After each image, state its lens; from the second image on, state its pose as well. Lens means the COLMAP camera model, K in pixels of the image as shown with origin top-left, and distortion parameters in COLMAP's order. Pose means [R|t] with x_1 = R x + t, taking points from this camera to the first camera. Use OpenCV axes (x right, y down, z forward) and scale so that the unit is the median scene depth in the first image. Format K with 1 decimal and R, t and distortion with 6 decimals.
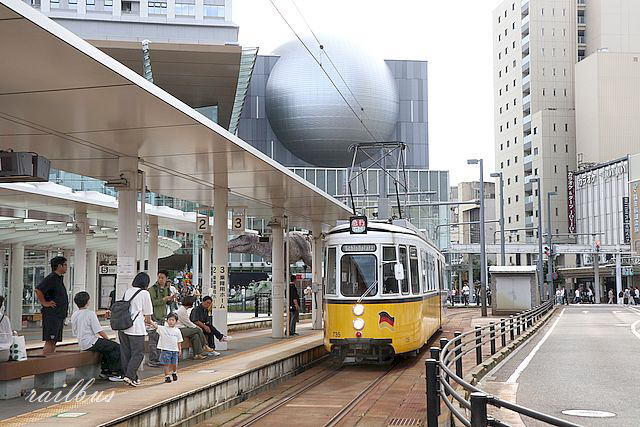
lens RADIAL K [[768.4, 0, 320.0], [0, 768.4, 213.5], [0, 0, 1]] dist [0.007083, 0.002645]
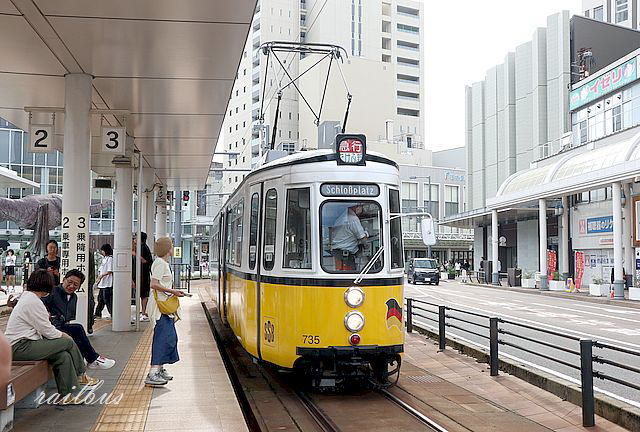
lens RADIAL K [[701.9, 0, 320.0], [0, 701.9, 216.0], [0, 0, 1]] dist [-0.012631, 0.000774]
pose [[0.930987, 0.032201, 0.363628, -0.163671], [-0.045878, 0.998525, 0.029037, 0.050463], [-0.362157, -0.043716, 0.931091, 0.514636]]
